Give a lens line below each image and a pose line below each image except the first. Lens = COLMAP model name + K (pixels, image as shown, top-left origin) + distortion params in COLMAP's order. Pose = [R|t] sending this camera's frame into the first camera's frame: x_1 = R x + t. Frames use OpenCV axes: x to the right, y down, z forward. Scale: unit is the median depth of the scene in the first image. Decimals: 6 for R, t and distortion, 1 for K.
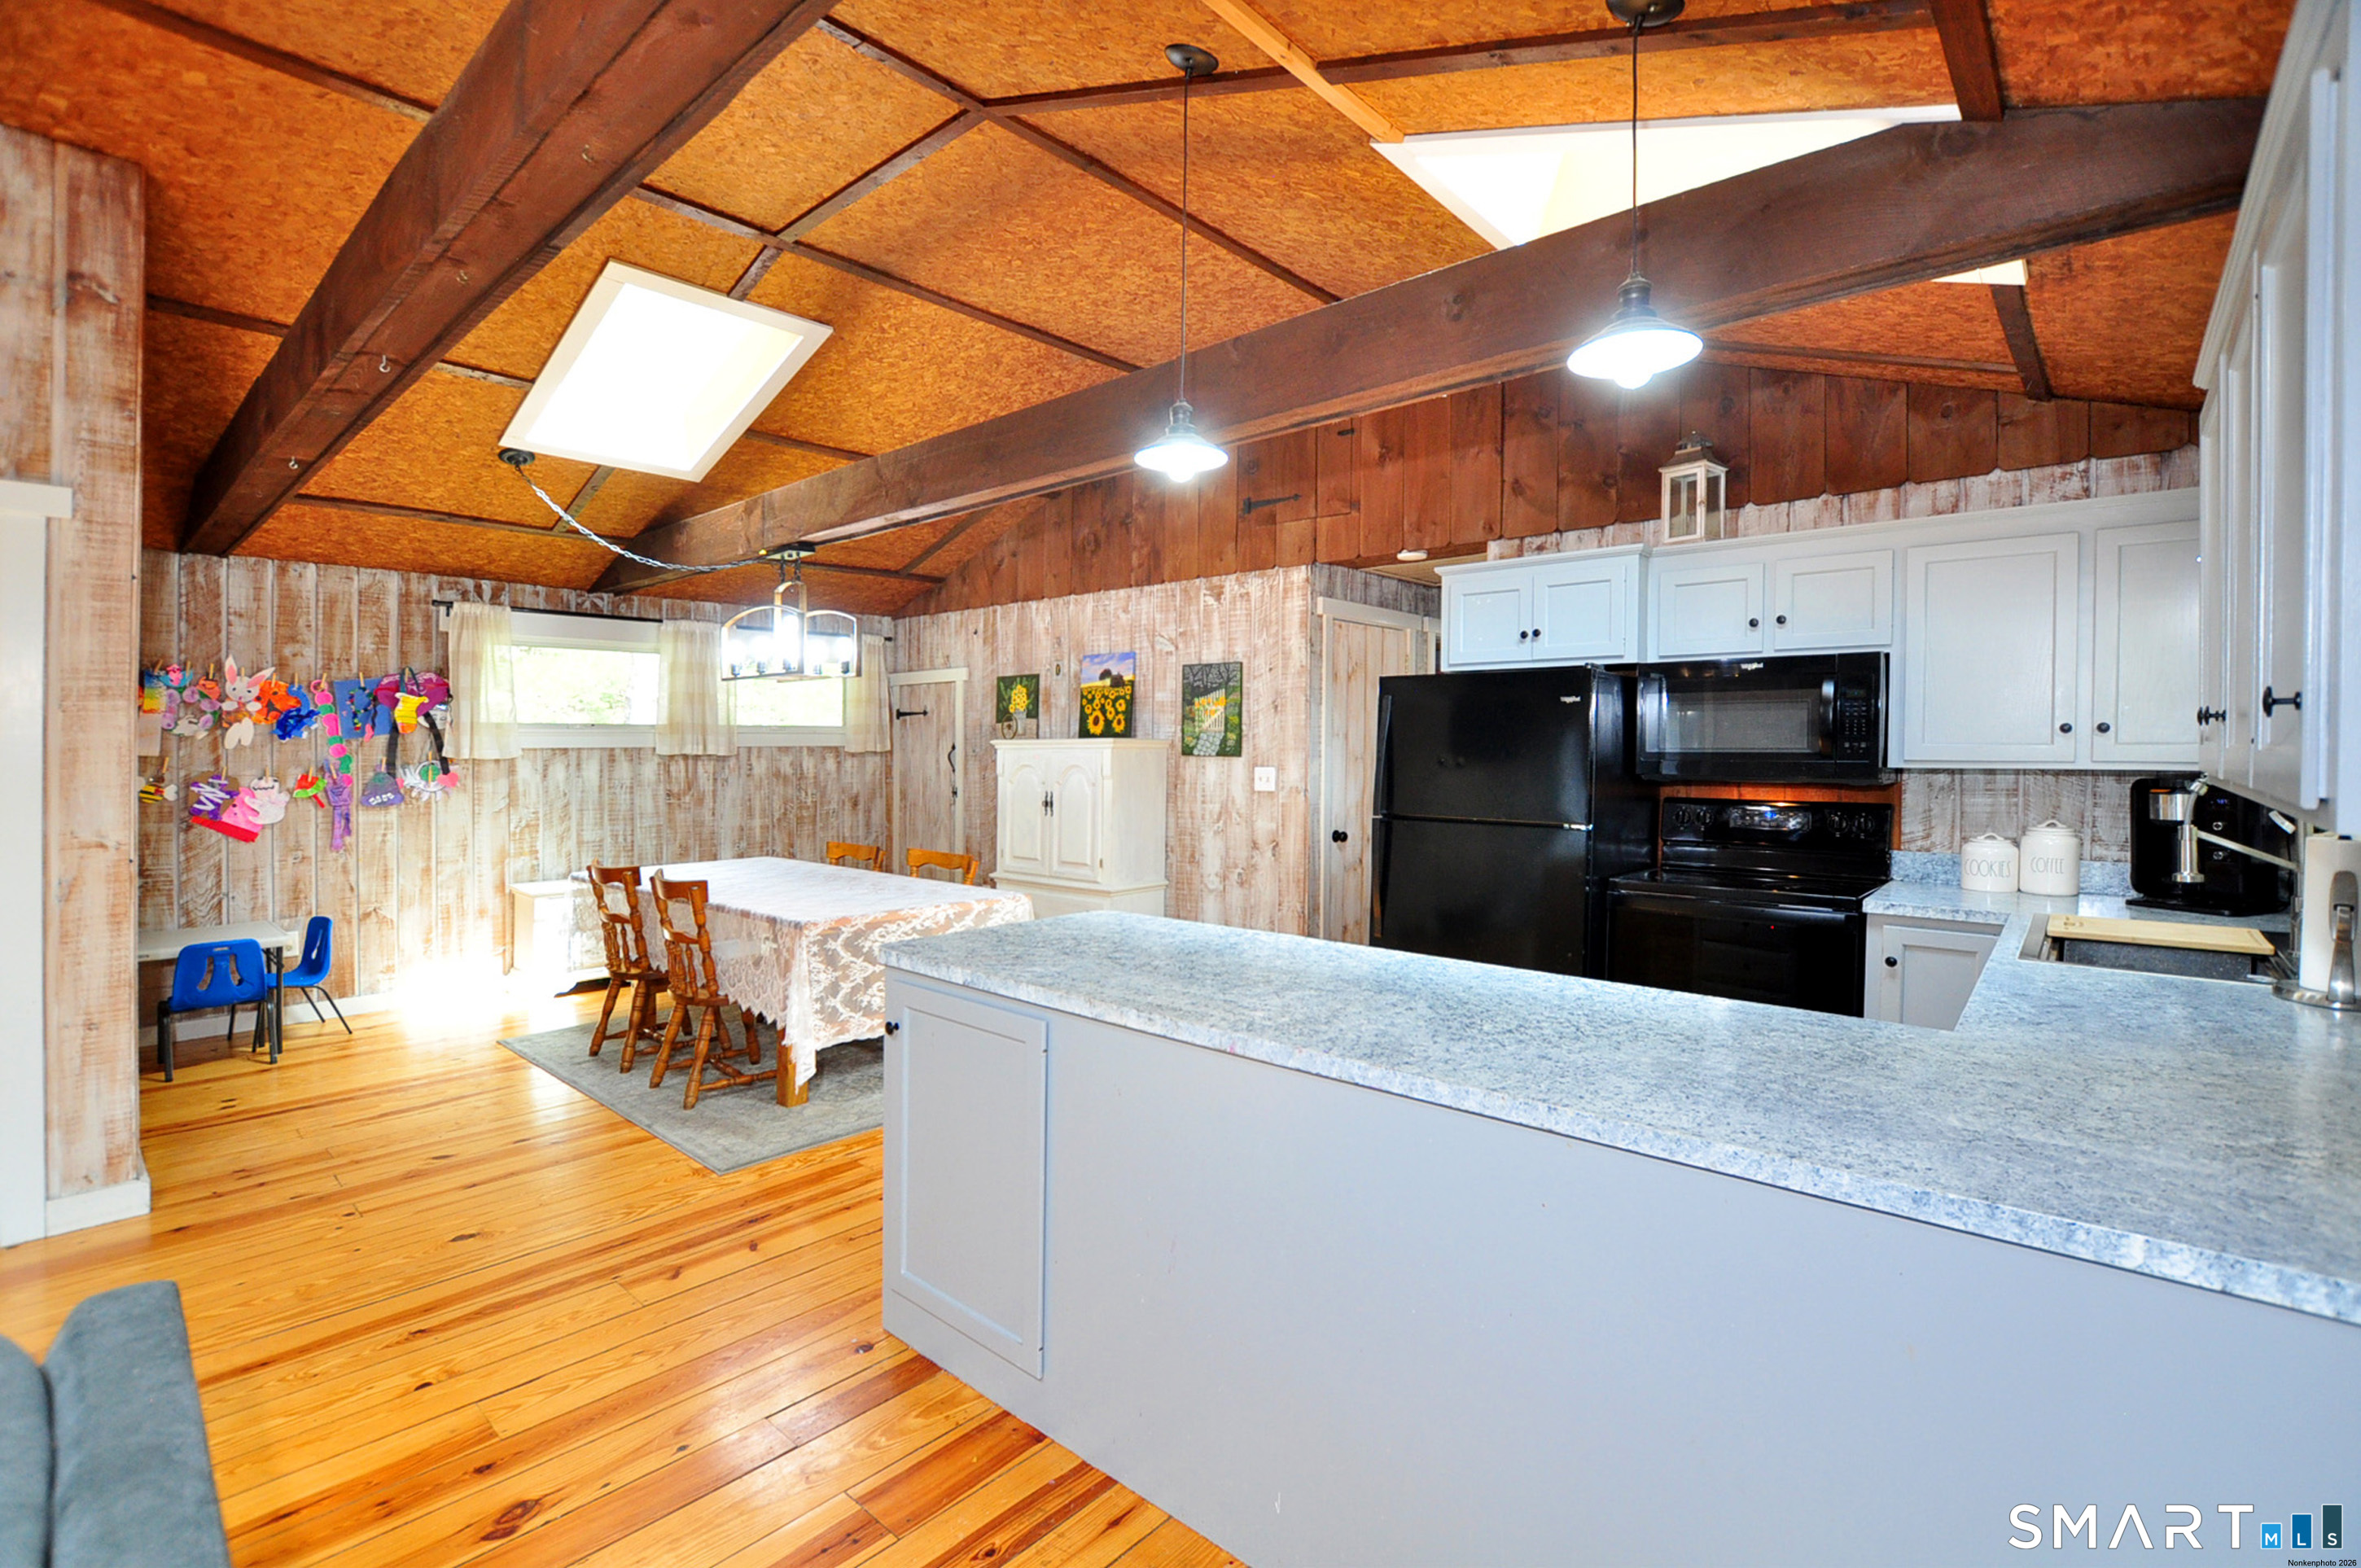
lens RADIAL K [[1049.6, 0, 1206.7], [0, 1049.6, 755.4], [0, 0, 1]] dist [-0.027206, 0.002283]
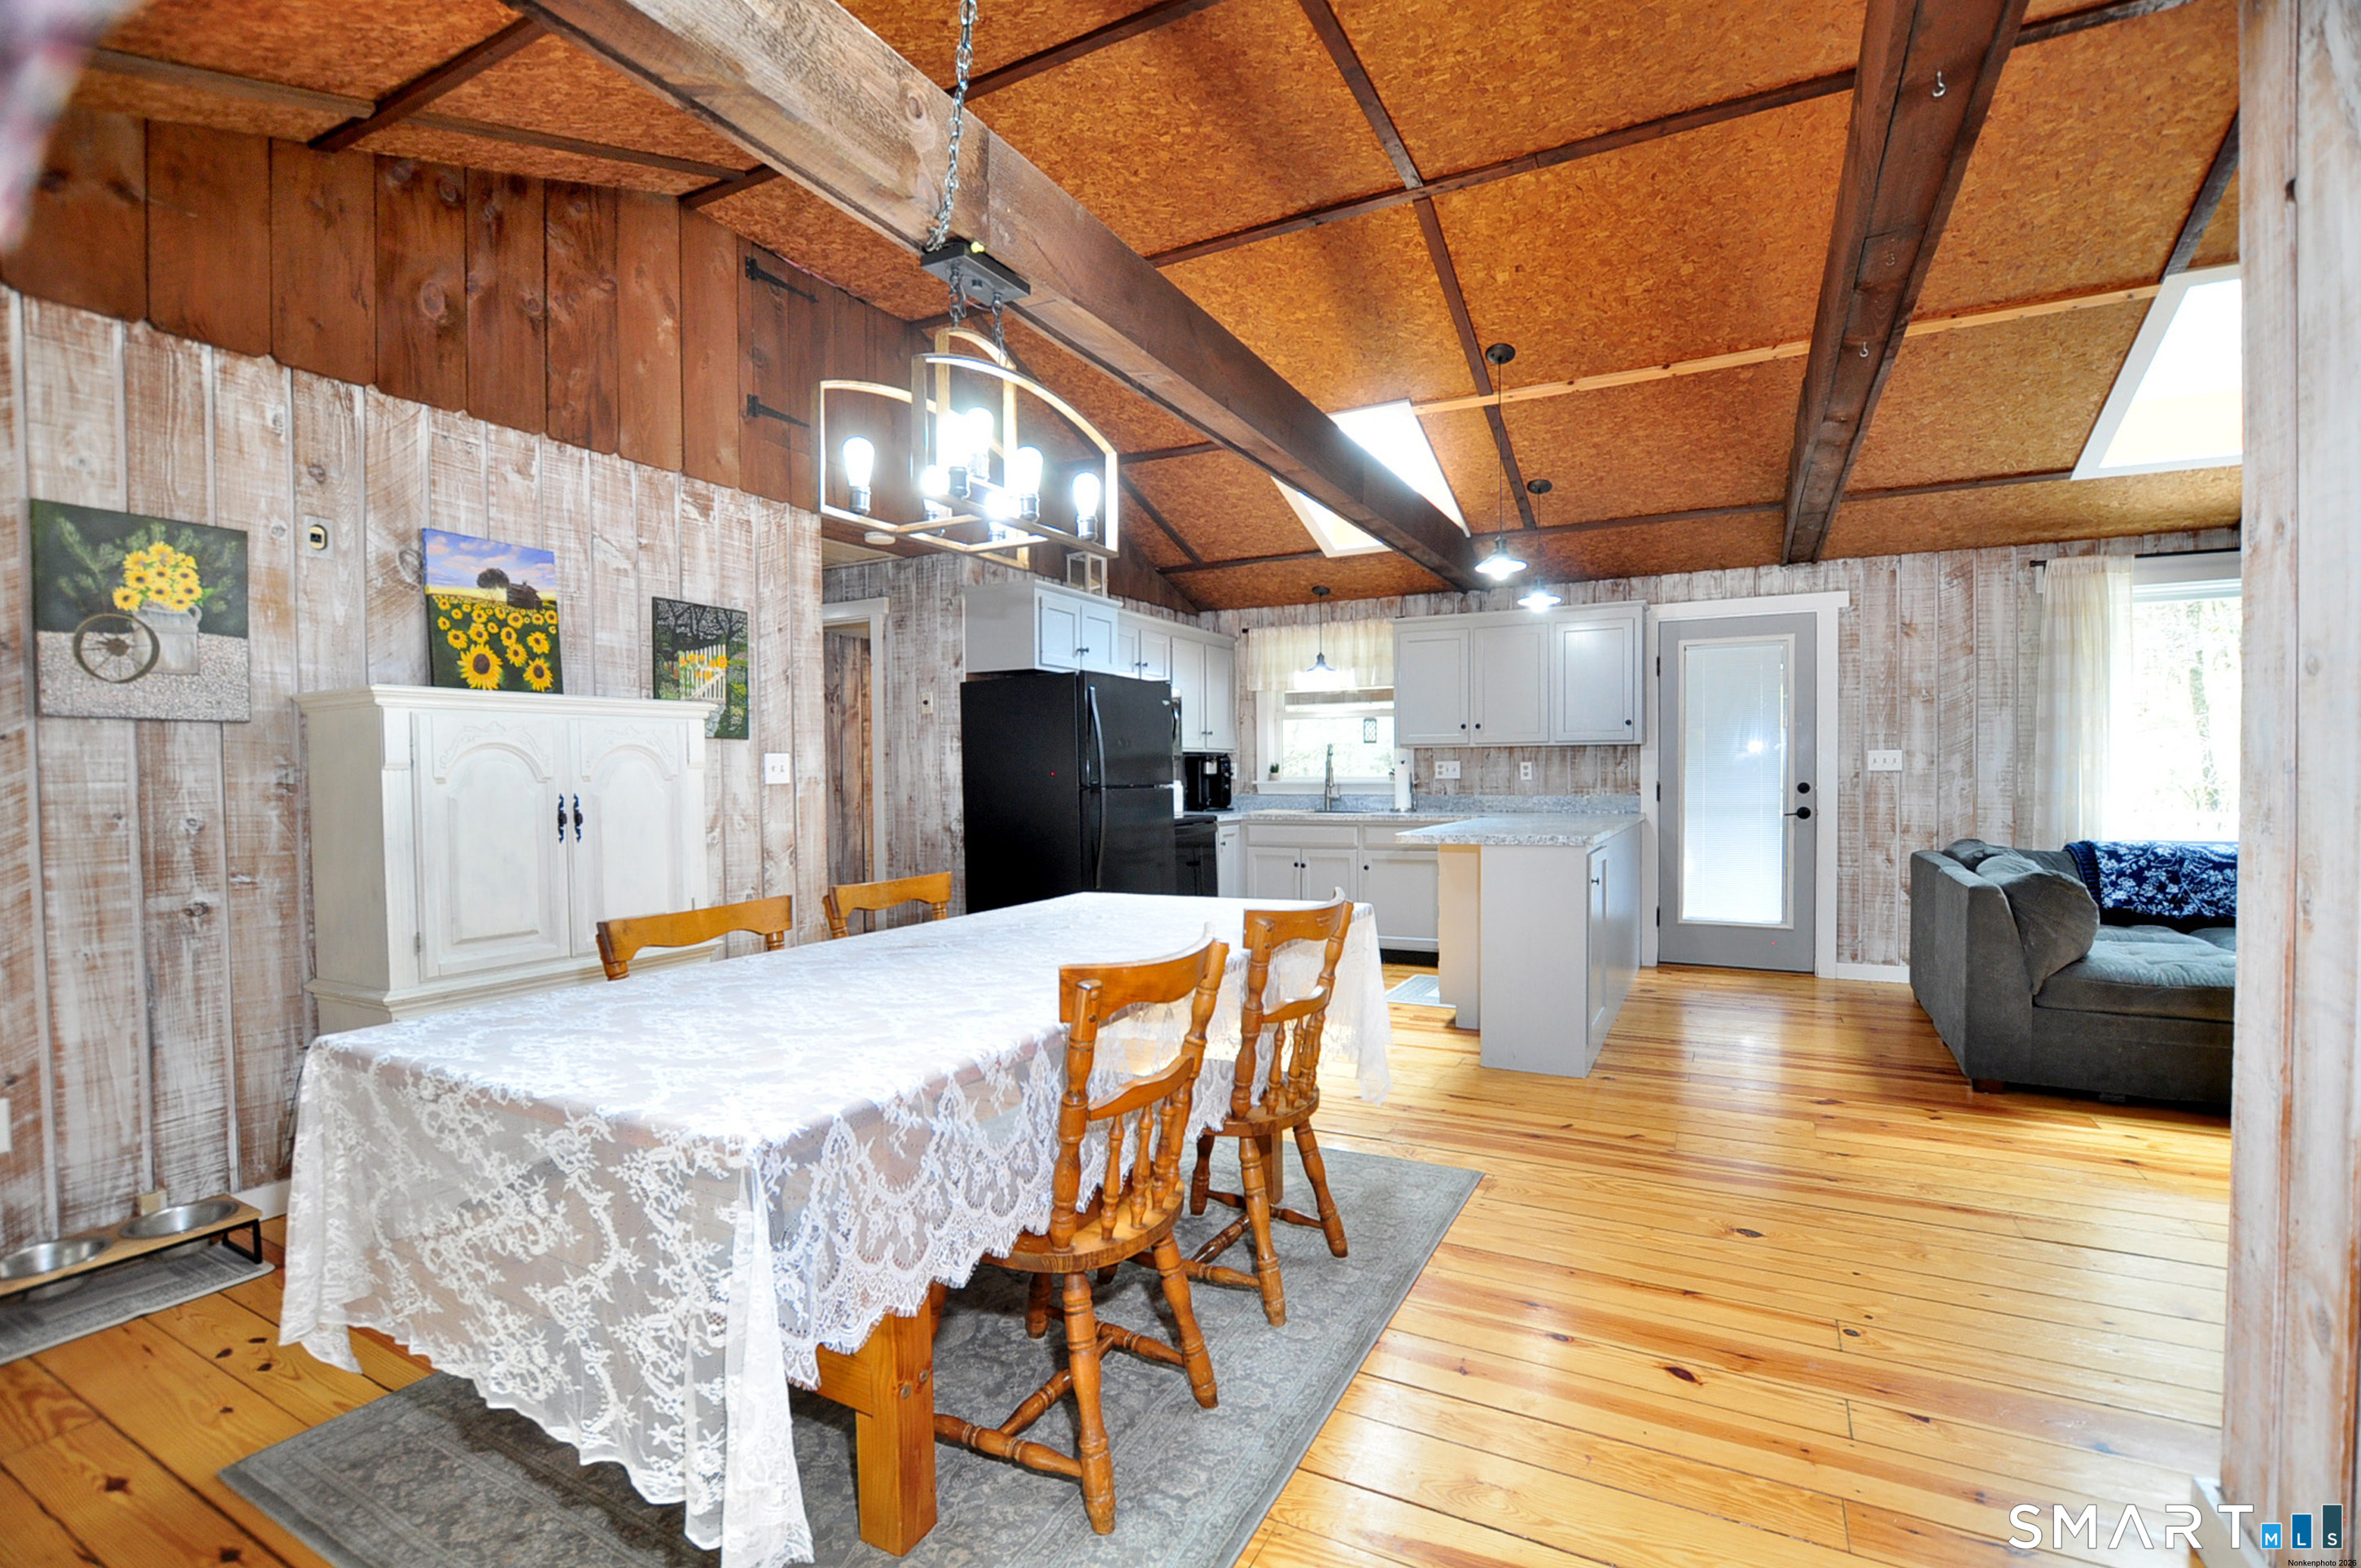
lens RADIAL K [[1049.6, 0, 1210.1], [0, 1049.6, 790.3], [0, 0, 1]] dist [-0.027206, 0.002283]
pose [[-0.238603, -0.009110, 0.971074, -0.782367], [0.027378, 0.999495, 0.016104, 0.035317], [-0.970731, 0.030429, -0.238234, 0.878059]]
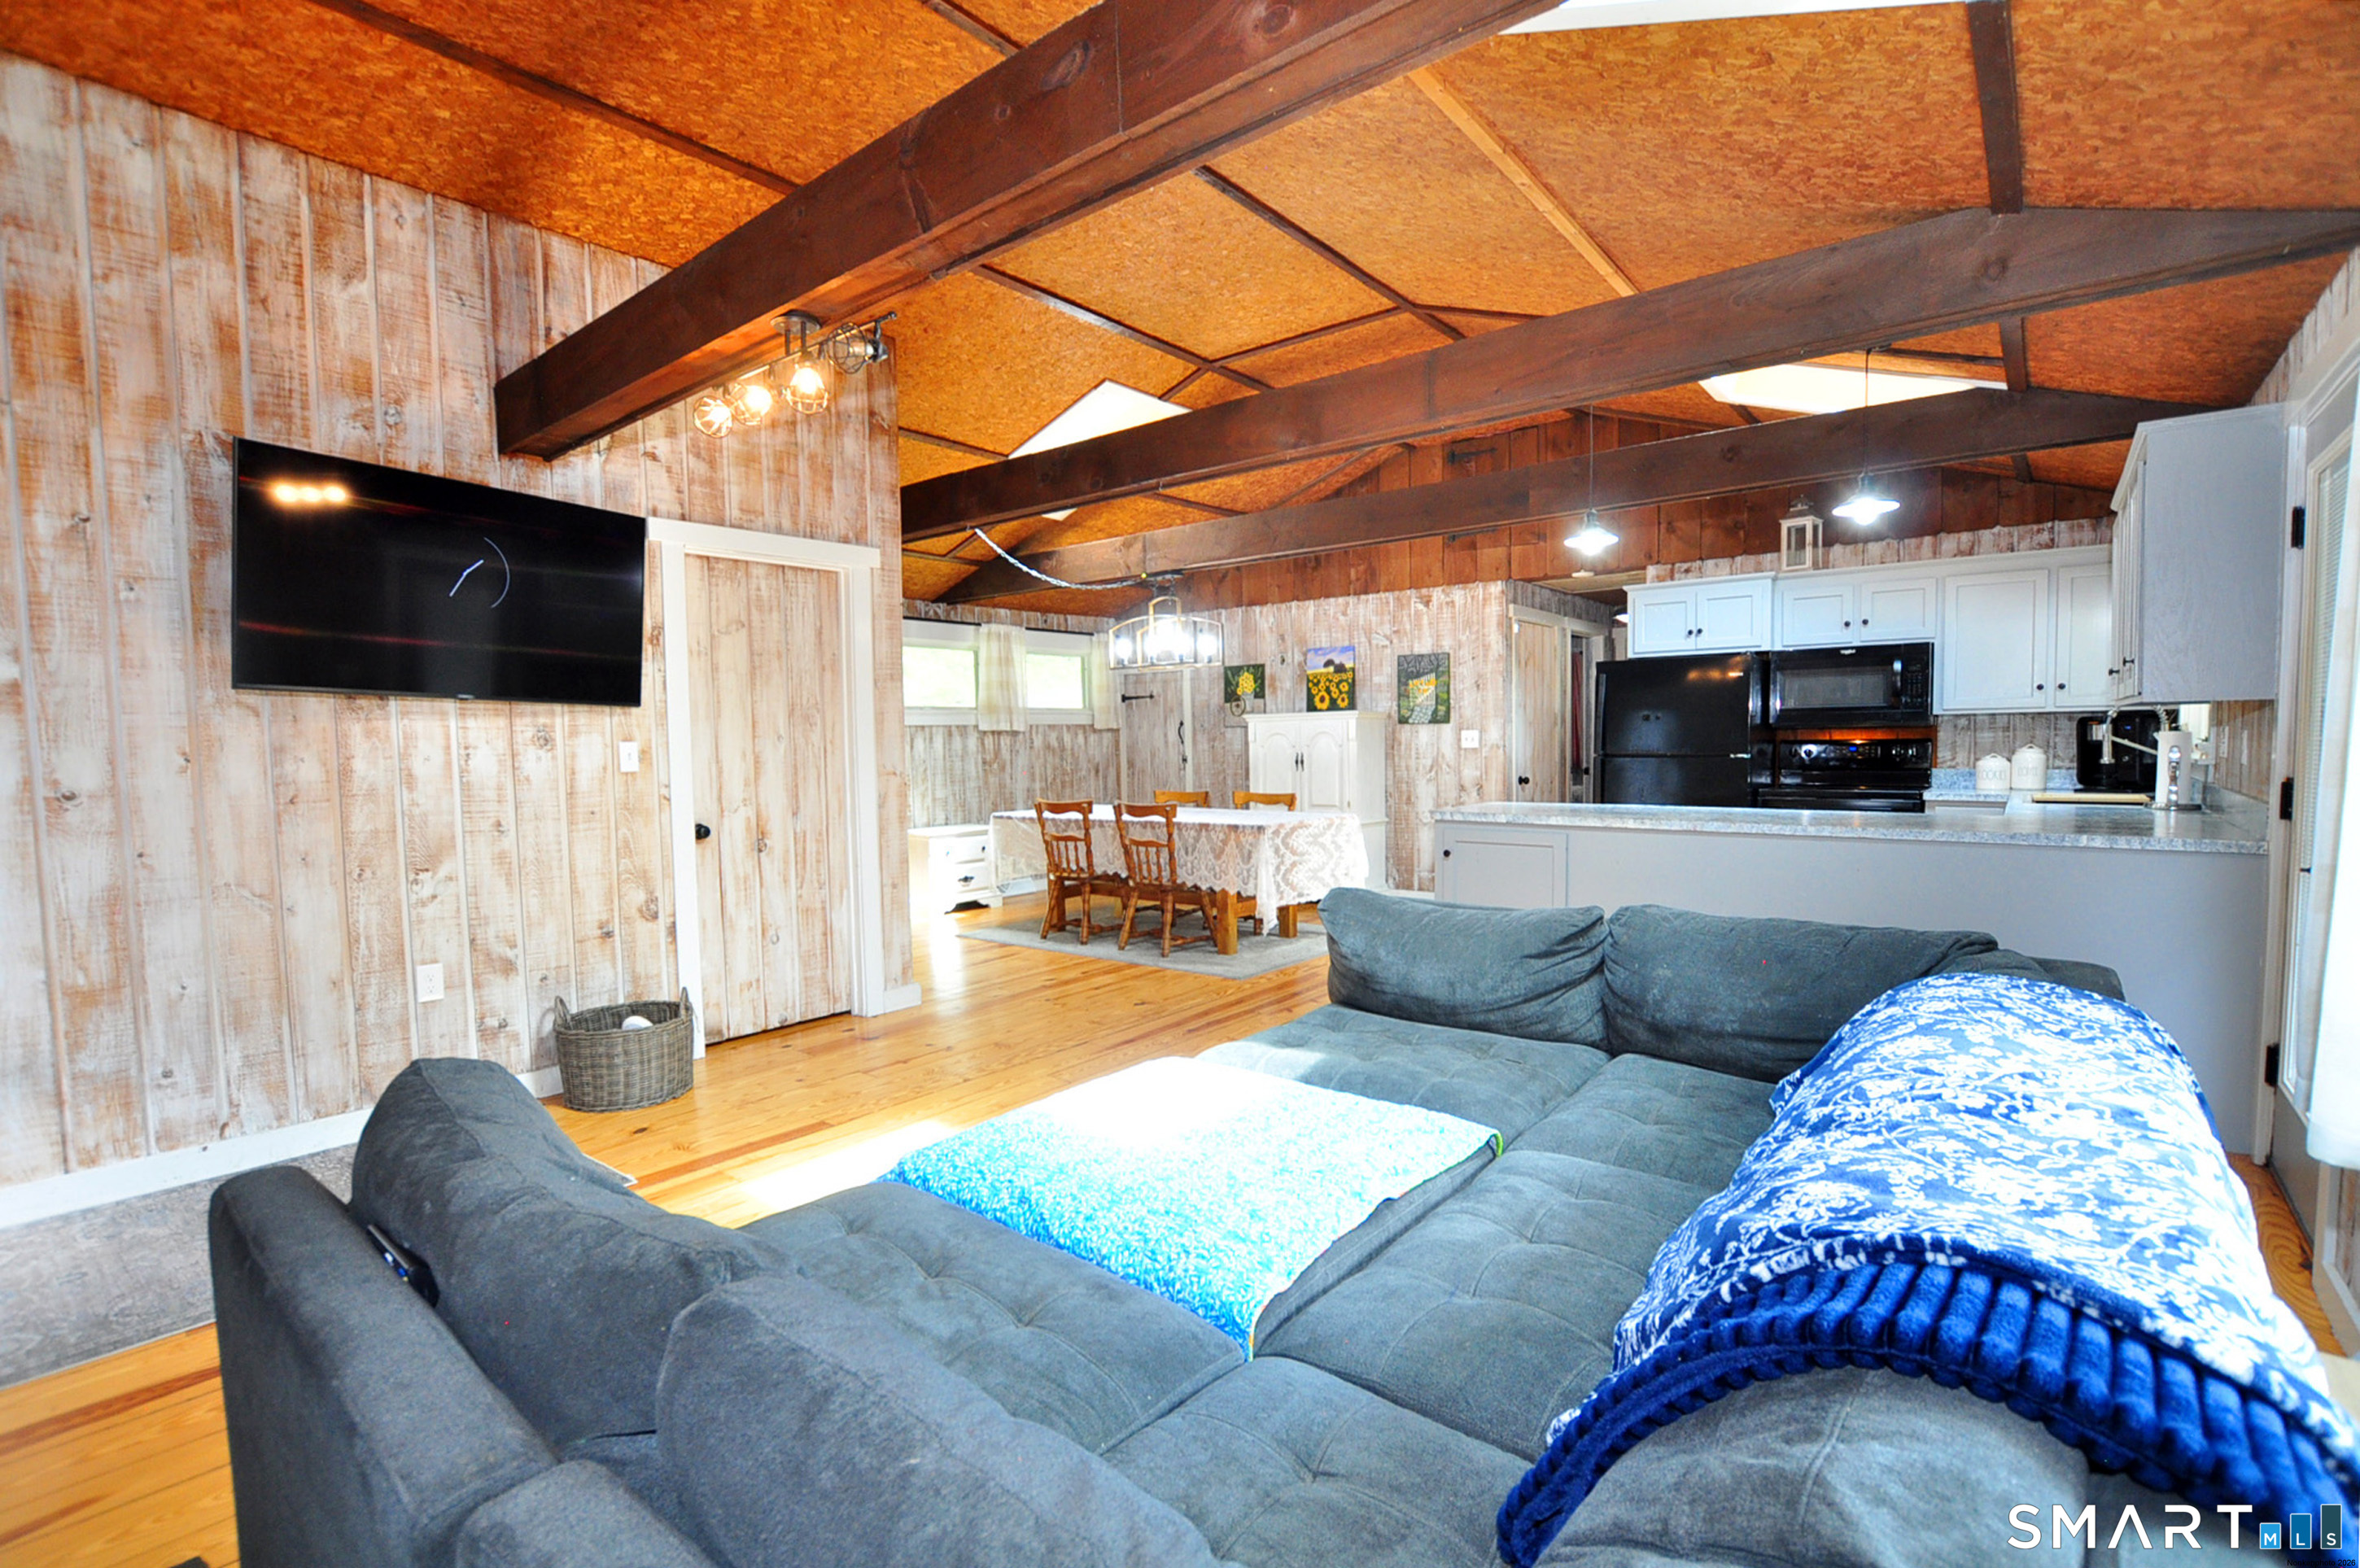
lens RADIAL K [[1105.7, 0, 1196.3], [0, 1105.7, 797.9], [0, 0, 1]] dist [-0.034740, 0.001468]
pose [[0.998336, -0.019859, 0.054145, -0.382570], [0.017595, 0.998963, 0.041981, 0.033254], [-0.054923, -0.040958, 0.997650, -0.414440]]
